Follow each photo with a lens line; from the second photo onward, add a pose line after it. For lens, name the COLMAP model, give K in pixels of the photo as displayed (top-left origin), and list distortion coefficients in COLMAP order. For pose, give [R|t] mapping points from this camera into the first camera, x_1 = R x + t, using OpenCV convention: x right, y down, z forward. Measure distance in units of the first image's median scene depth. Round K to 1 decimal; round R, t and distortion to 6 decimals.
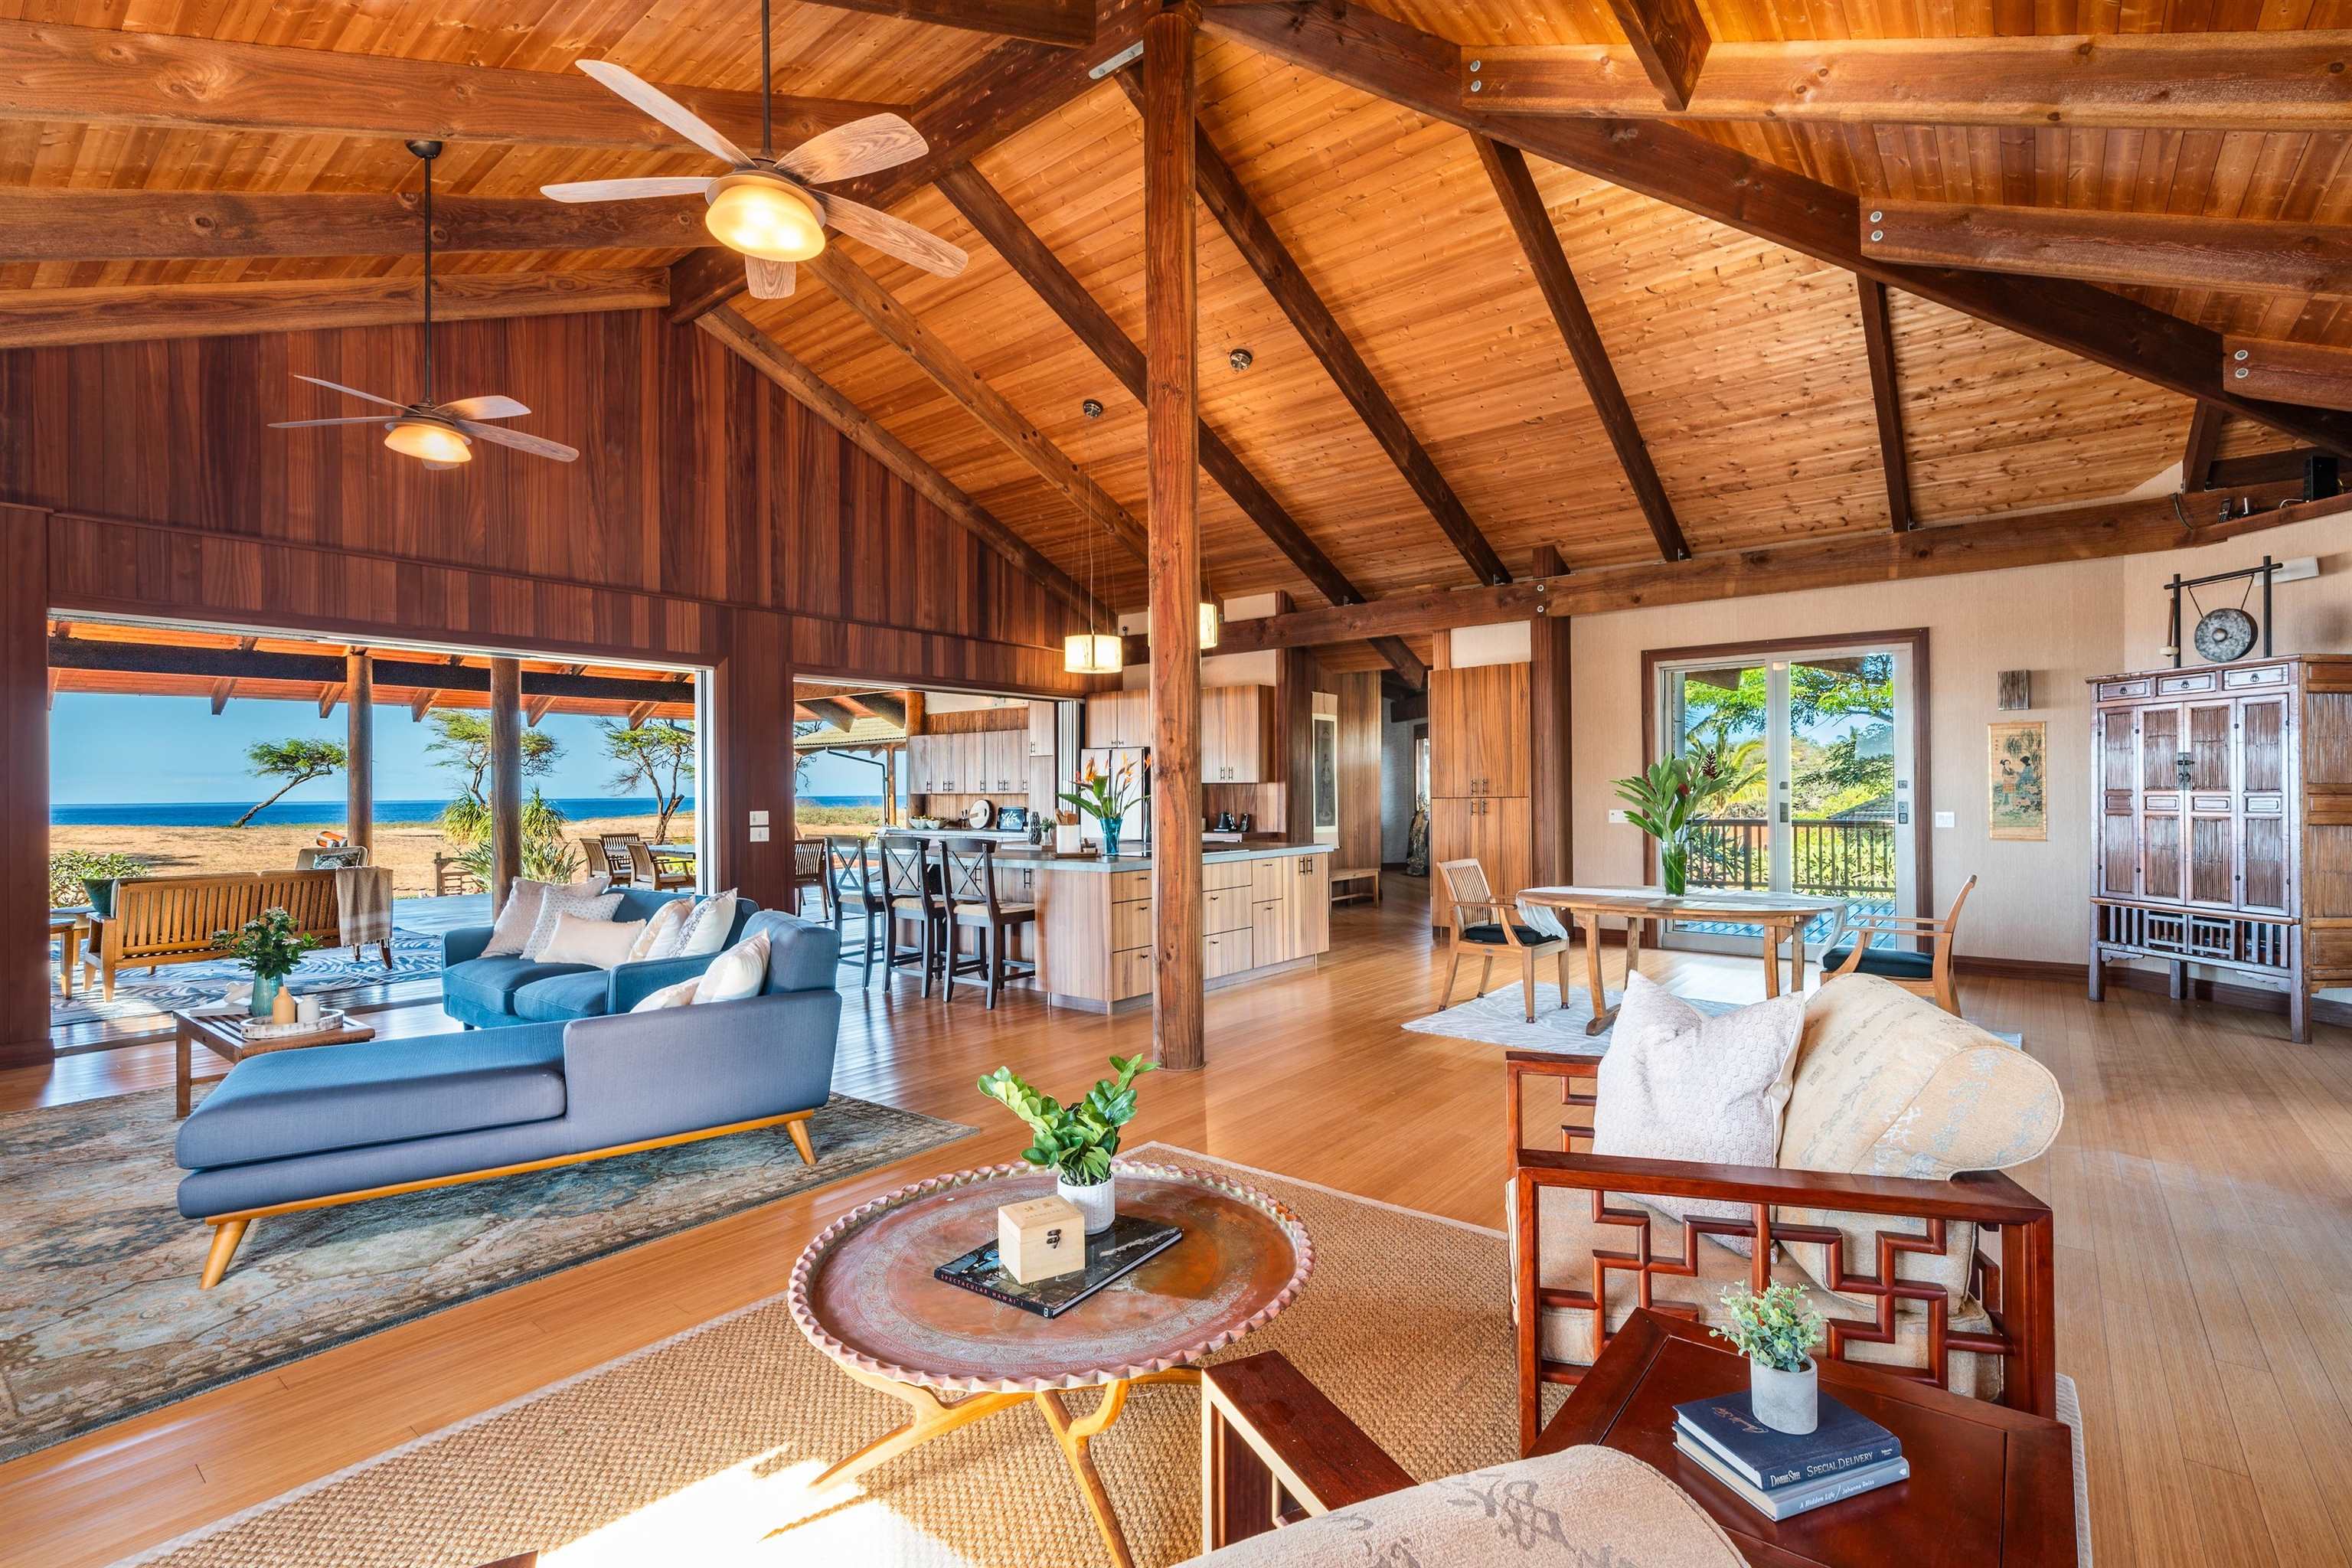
lens RADIAL K [[1078.2, 0, 1197.0], [0, 1078.2, 788.5], [0, 0, 1]] dist [-0.000945, -0.000065]
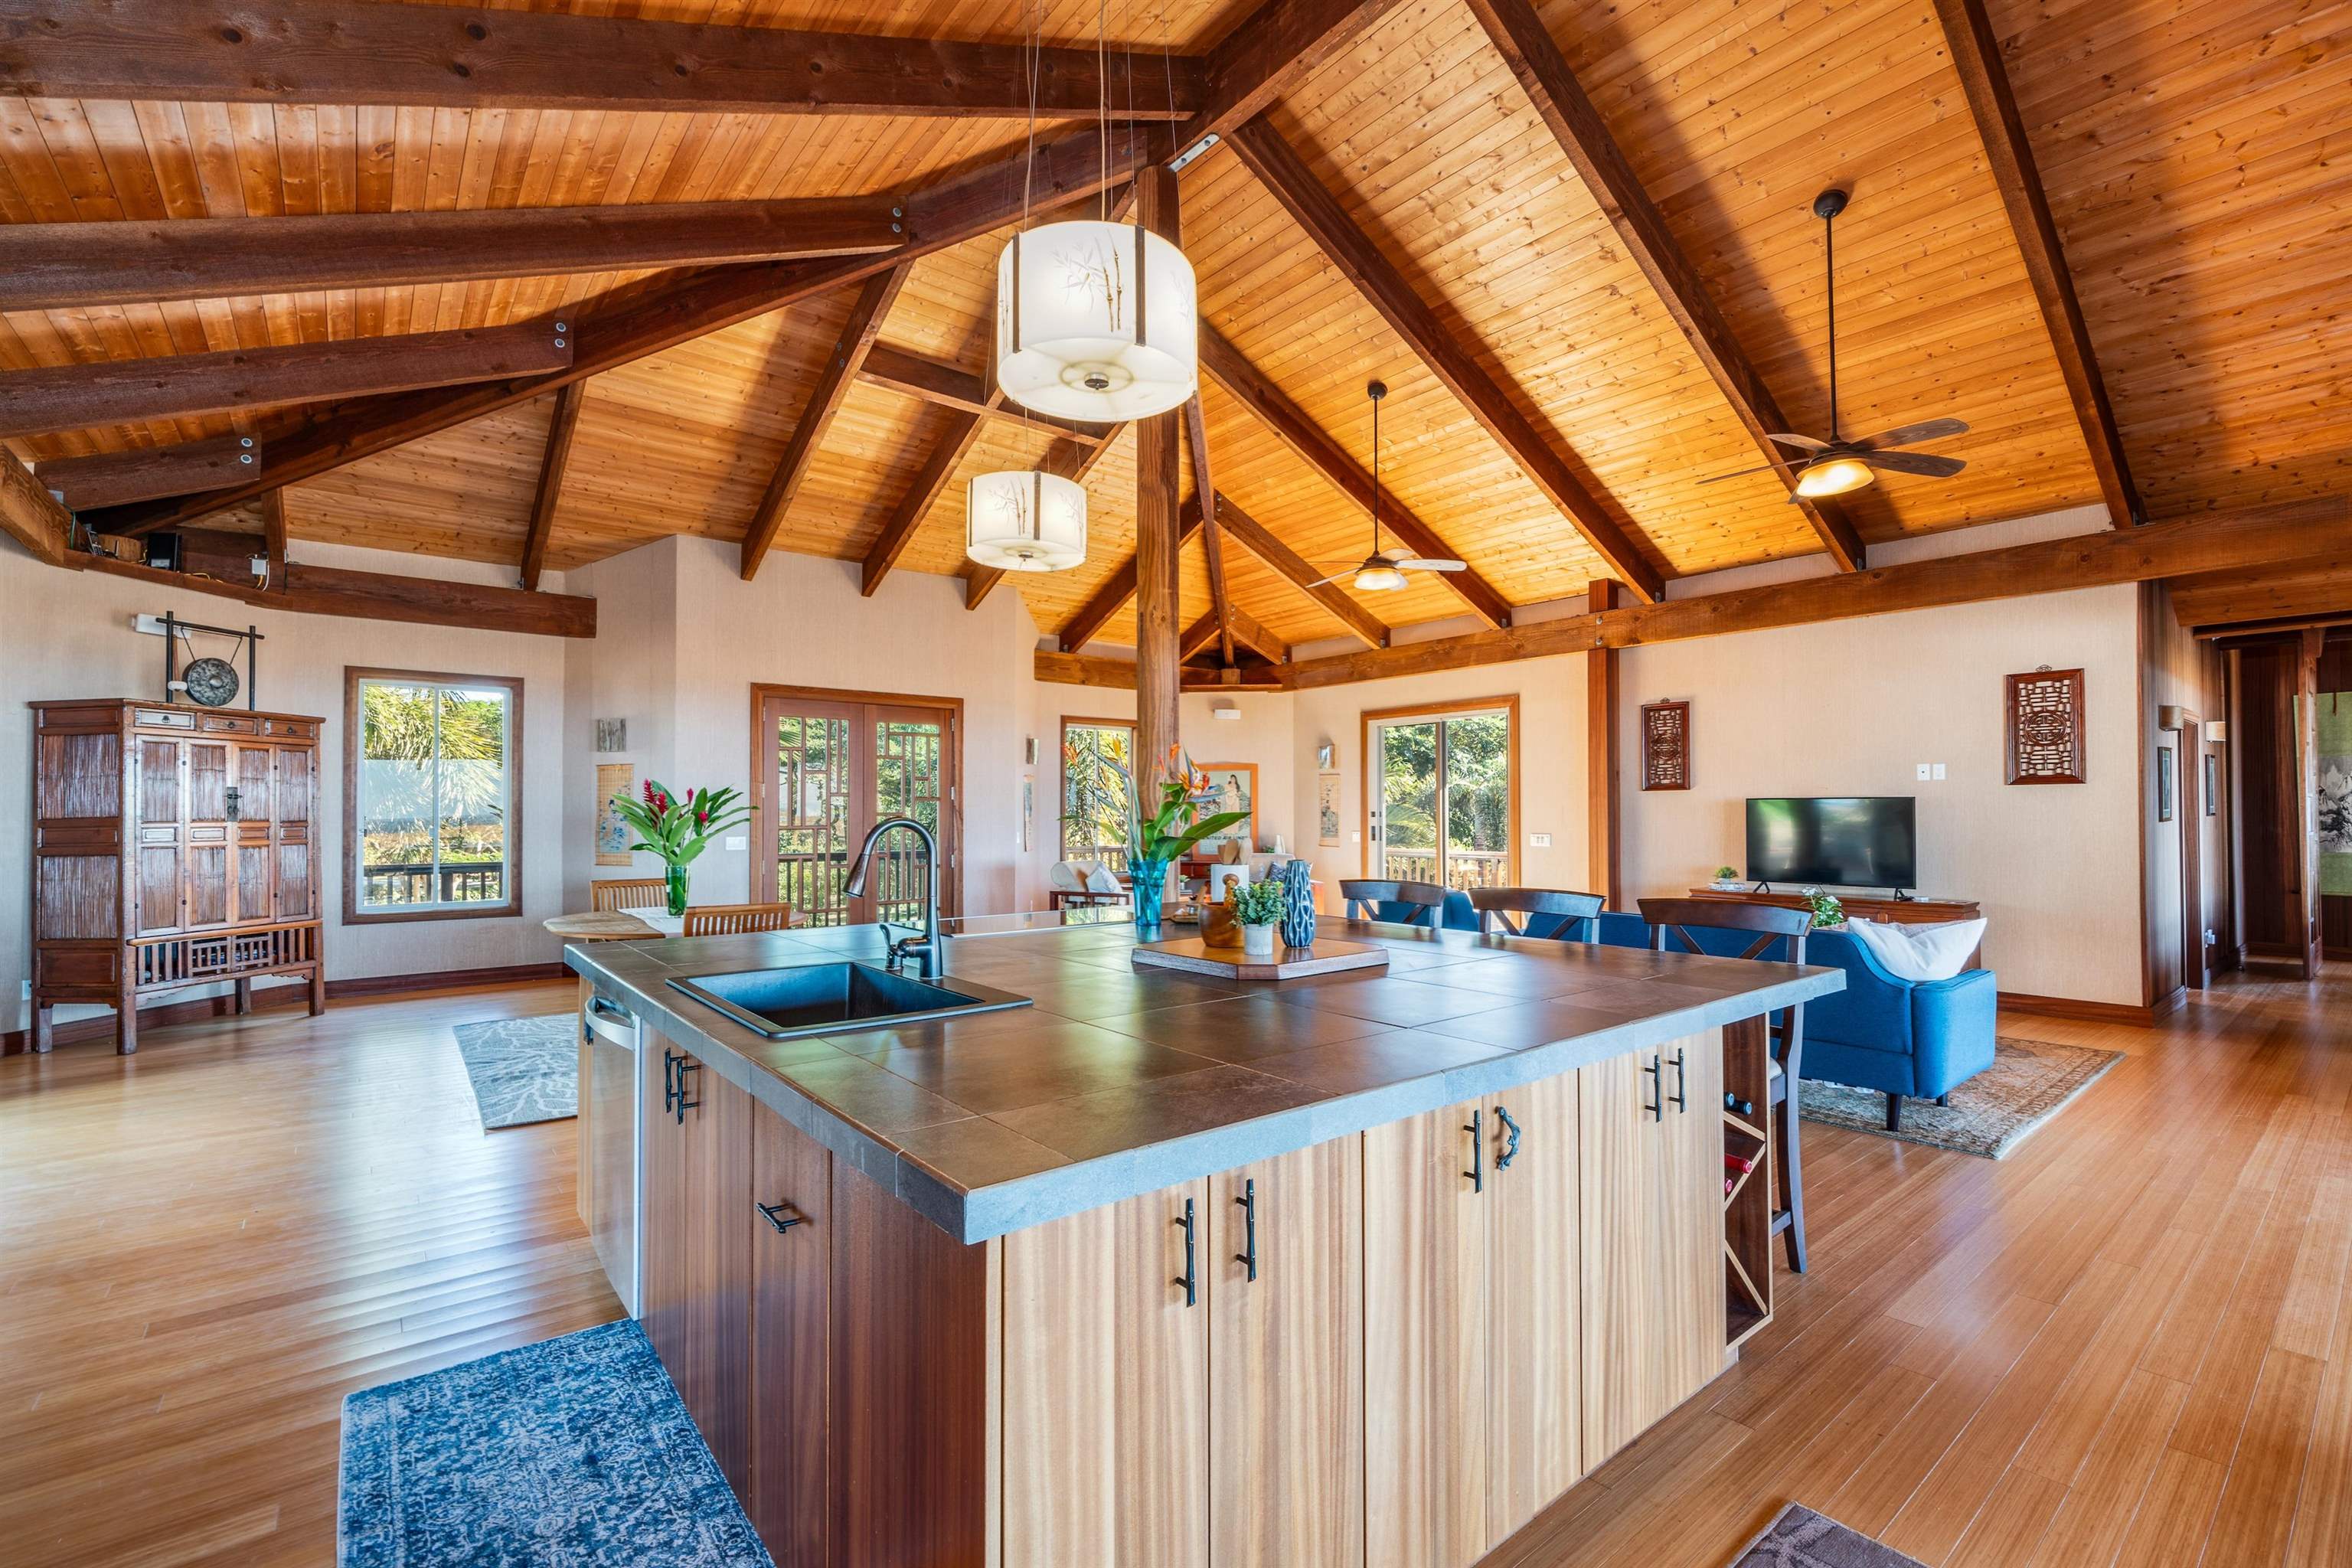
lens RADIAL K [[1029.2, 0, 1196.5], [0, 1029.2, 796.2], [0, 0, 1]] dist [0.001227, 0.000587]
pose [[-0.977423, 0.015037, 0.210755, -0.173047], [0.011113, 0.999742, -0.019792, 0.004967], [-0.210998, -0.017003, -0.977339, 1.215374]]
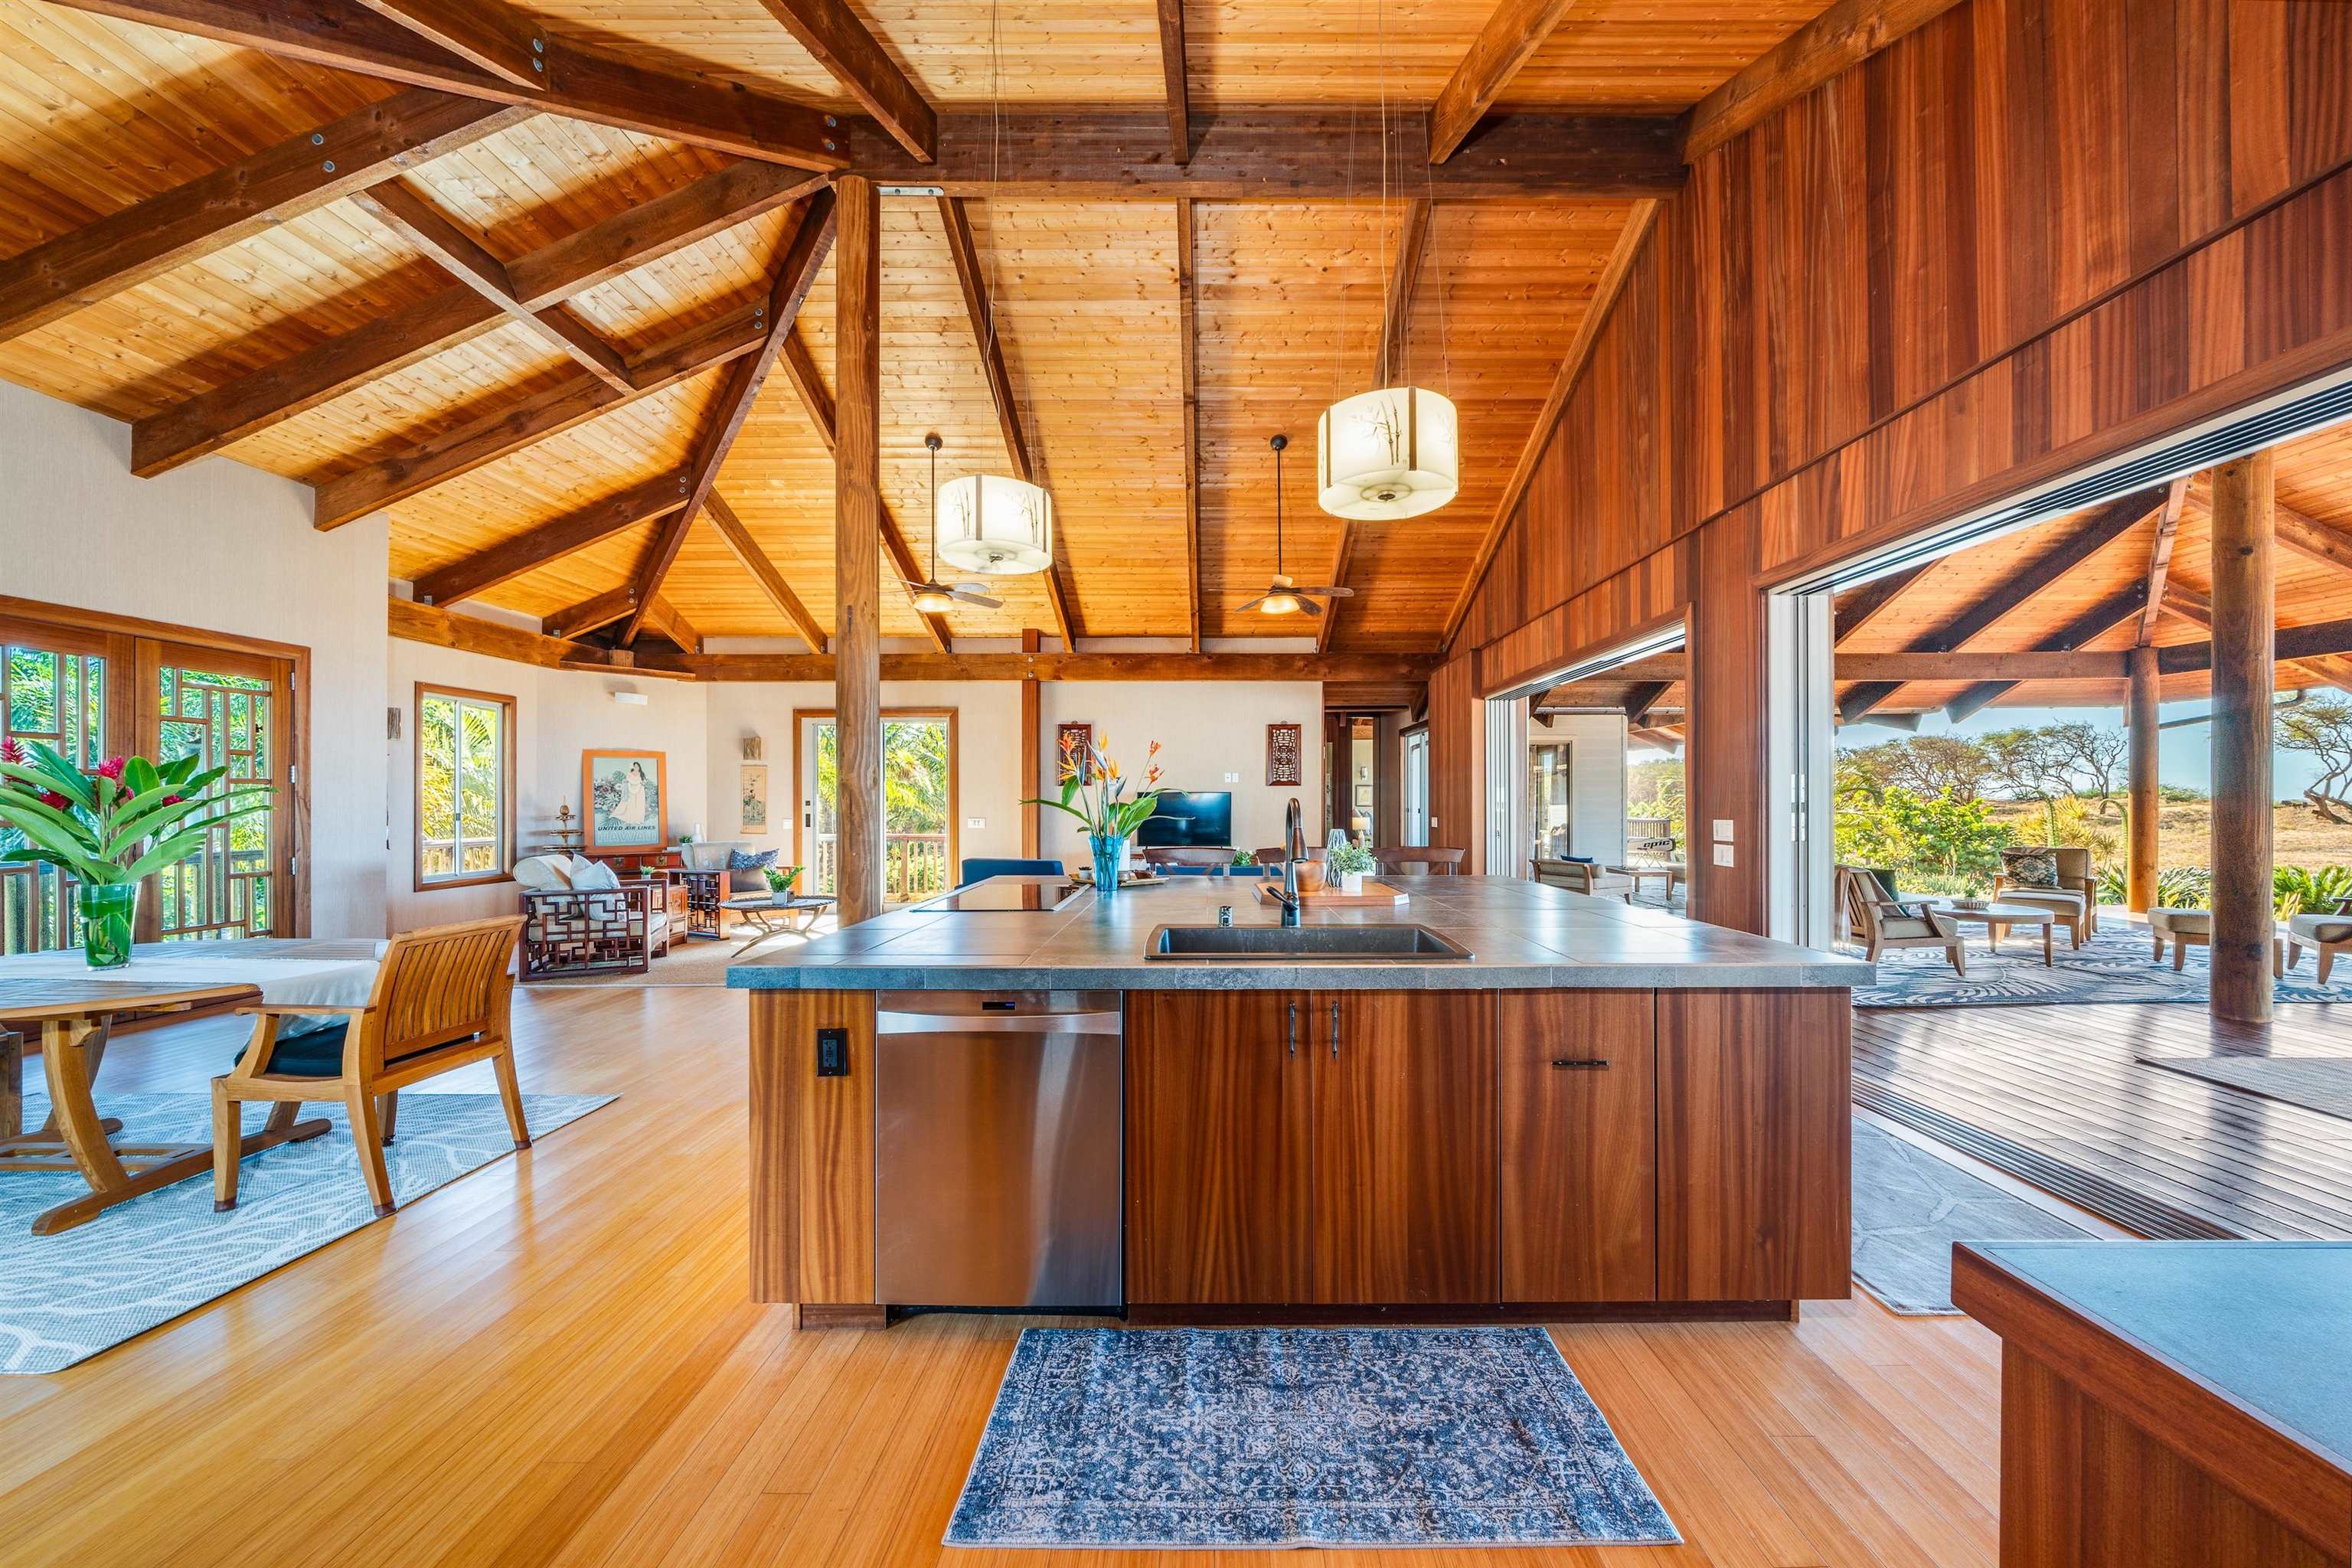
lens RADIAL K [[839.0, 0, 1212.9], [0, 839.0, 802.2], [0, 0, 1]] dist [-0.003012, -0.000115]
pose [[-0.780948, 0.010885, -0.624501, 0.150836], [0.010561, 0.999935, 0.004222, 0.004388], [0.624506, -0.003298, -0.781013, 1.164576]]
